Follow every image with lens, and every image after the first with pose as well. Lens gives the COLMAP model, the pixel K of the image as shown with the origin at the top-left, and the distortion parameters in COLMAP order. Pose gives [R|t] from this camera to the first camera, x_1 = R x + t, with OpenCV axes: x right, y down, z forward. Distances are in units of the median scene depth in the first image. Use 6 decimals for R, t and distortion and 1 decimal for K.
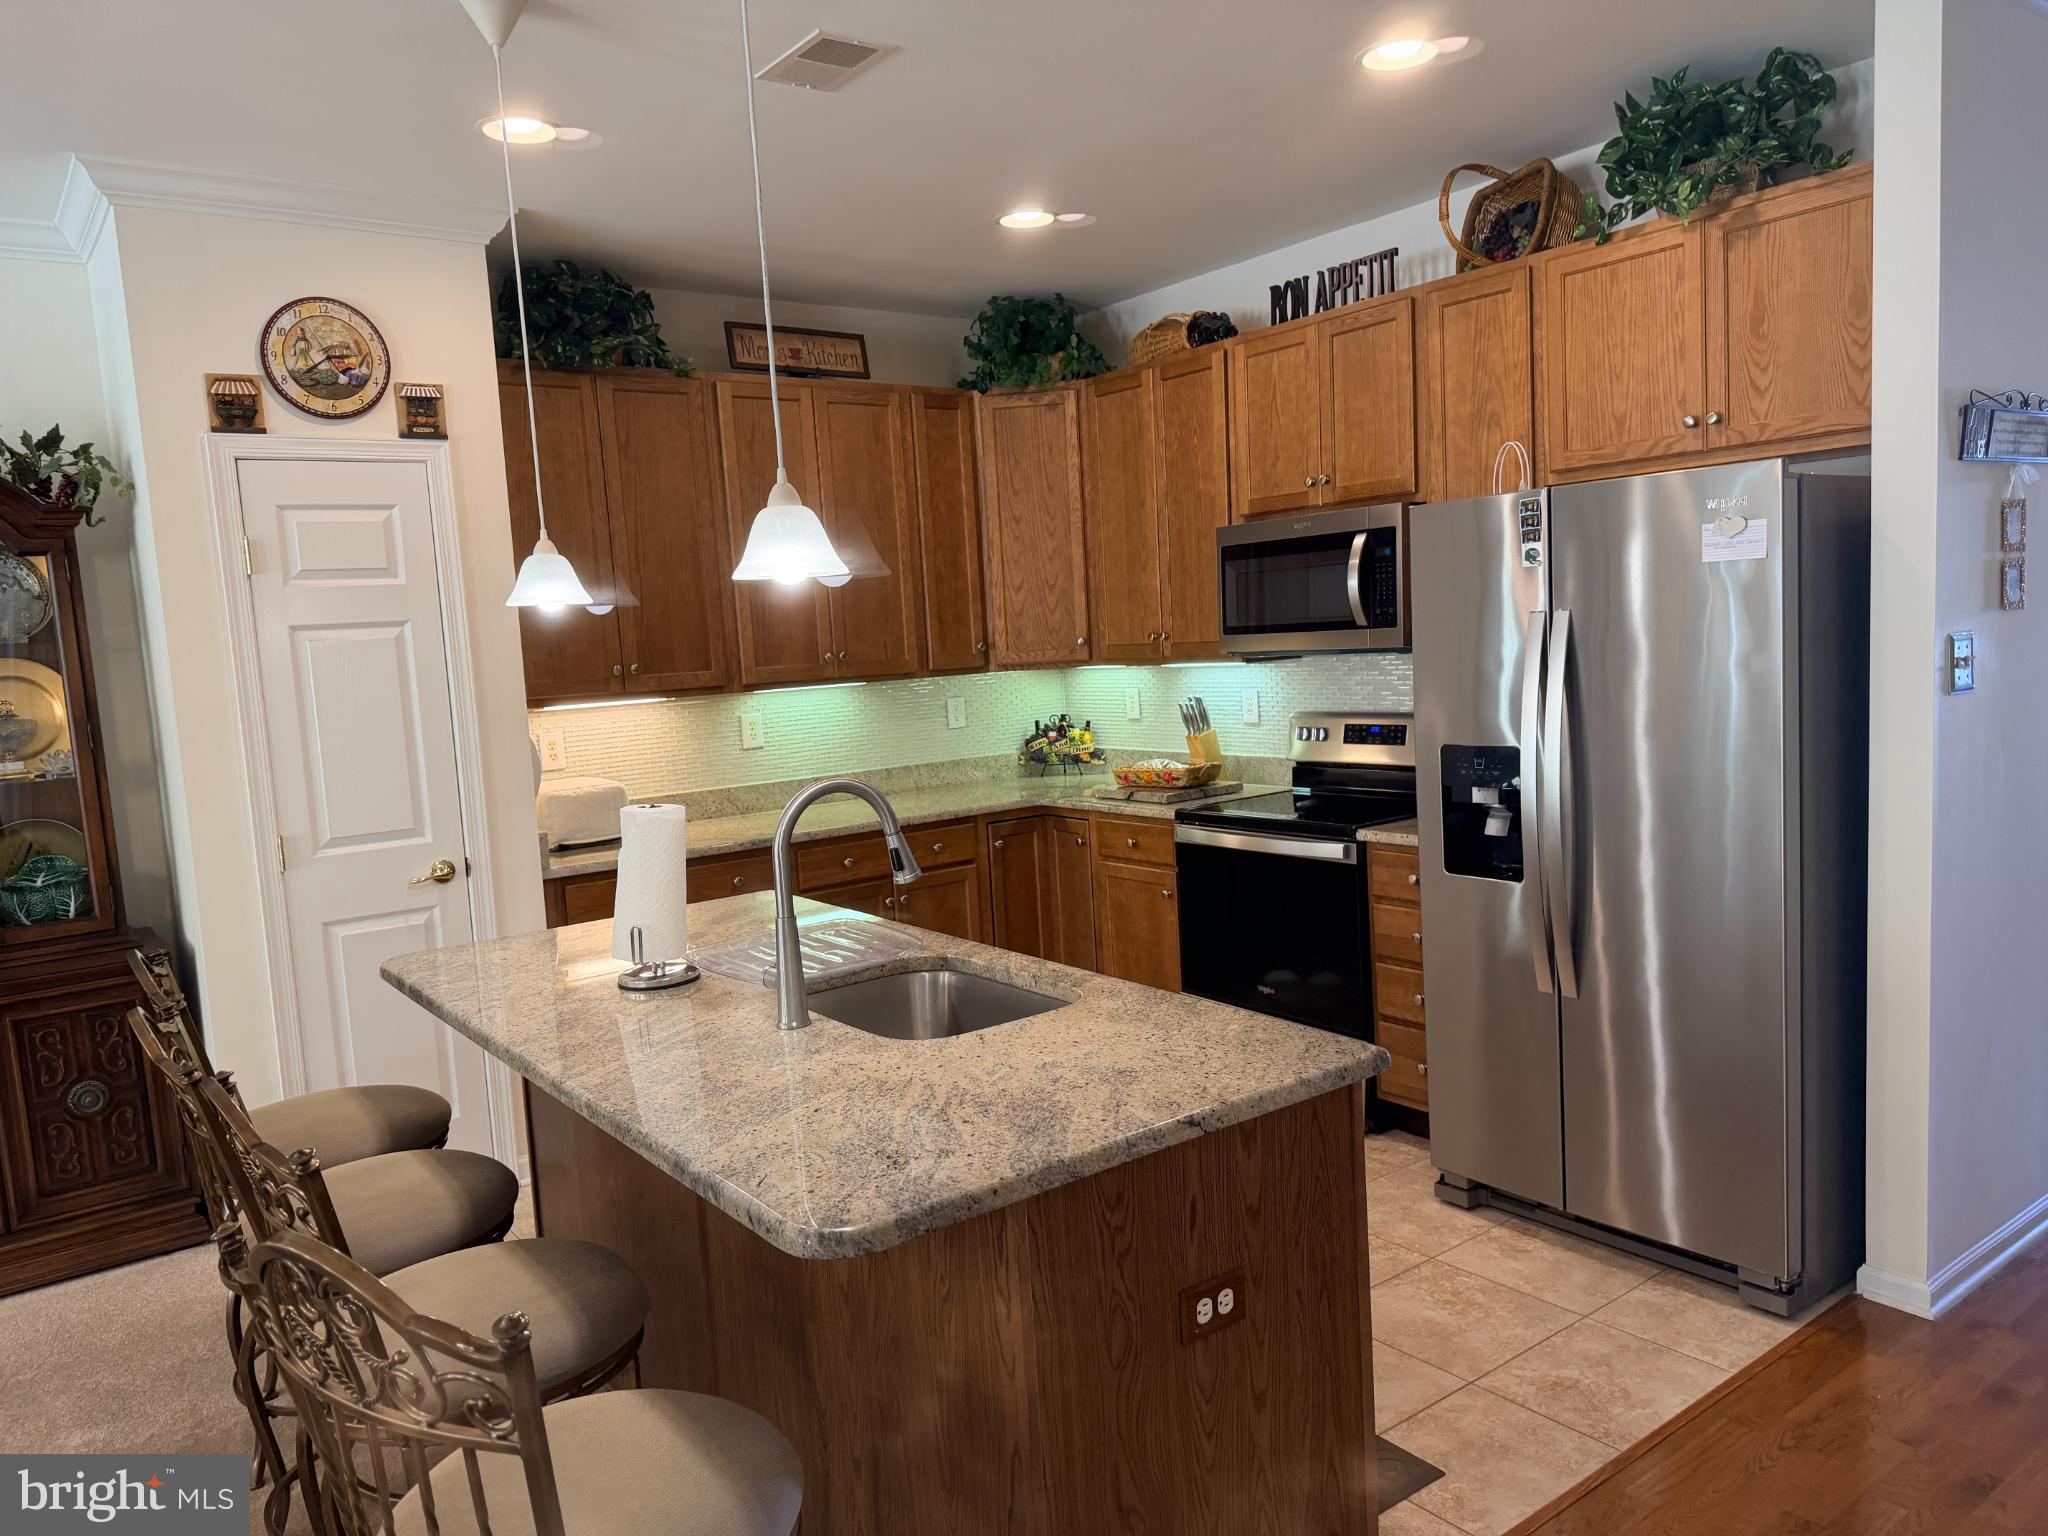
lens RADIAL K [[1439.4, 0, 1028.1], [0, 1439.4, 775.7], [0, 0, 1]] dist [0.137796, -0.261443]
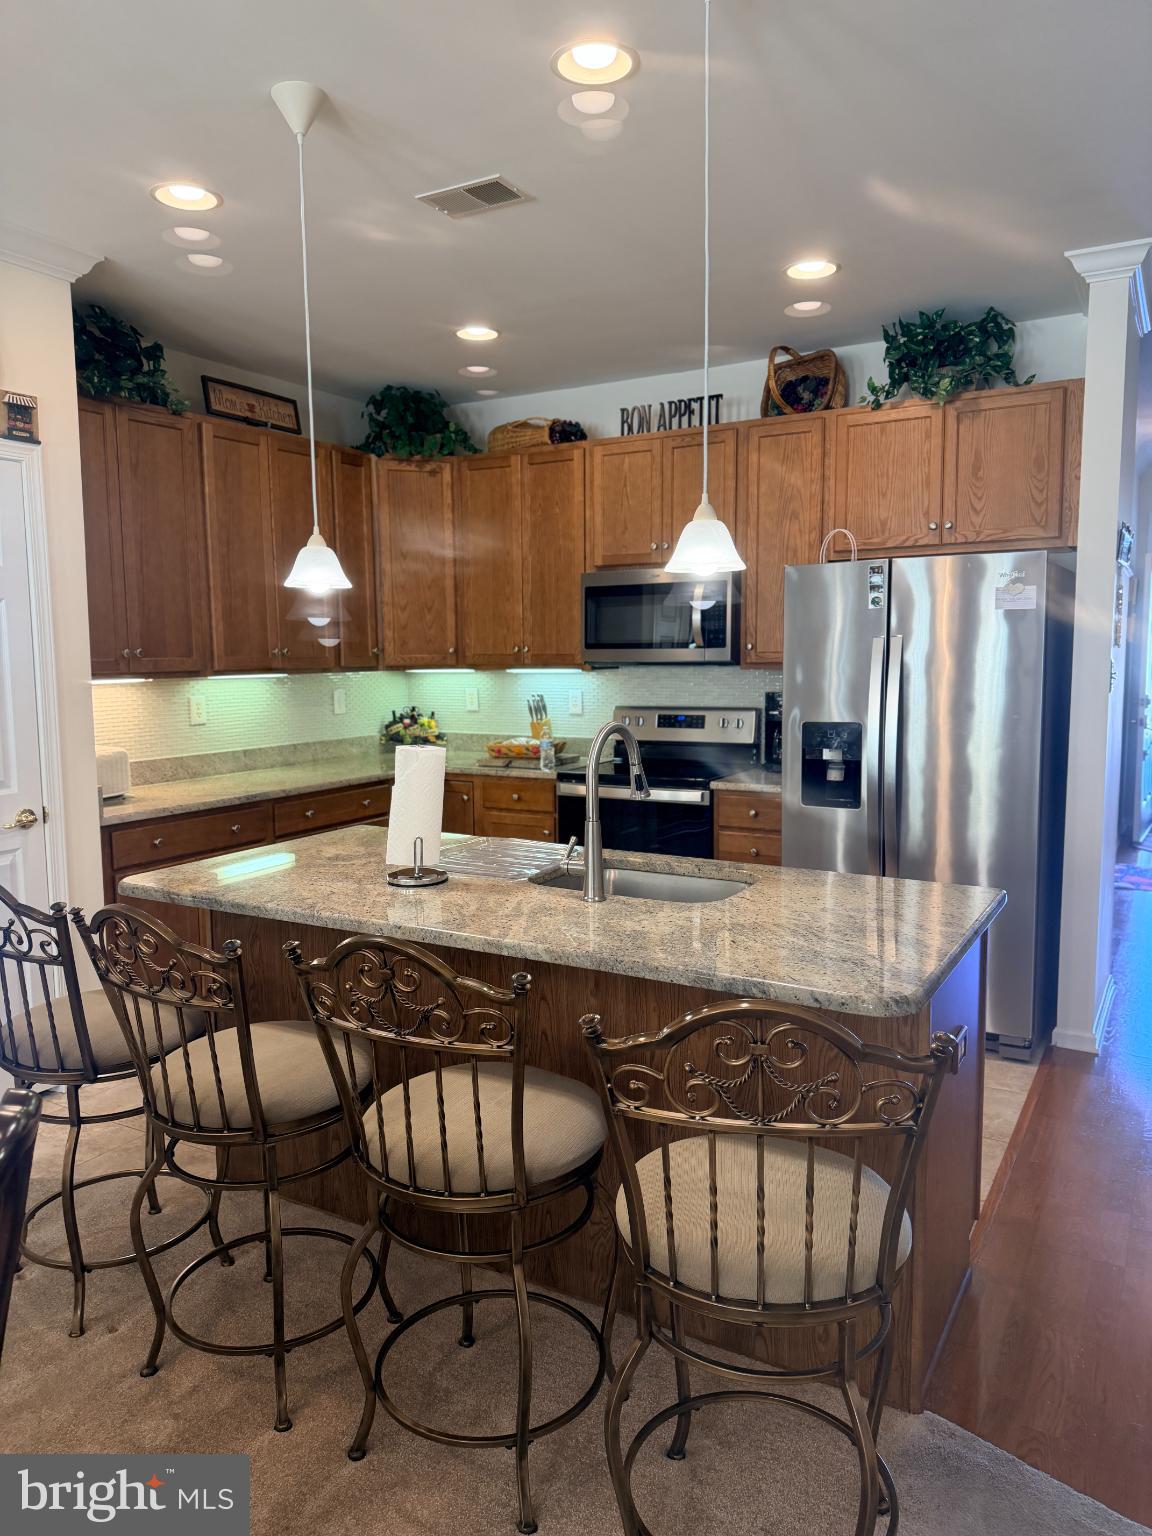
lens RADIAL K [[1076.3, 0, 580.5], [0, 1076.3, 767.3], [0, 0, 1]] dist [0.149636, -0.292855]
pose [[0.916891, 0.003474, 0.399123, -0.331295], [-0.000307, 0.999968, -0.007998, 0.030915], [-0.399138, 0.007211, 0.916863, 0.035182]]
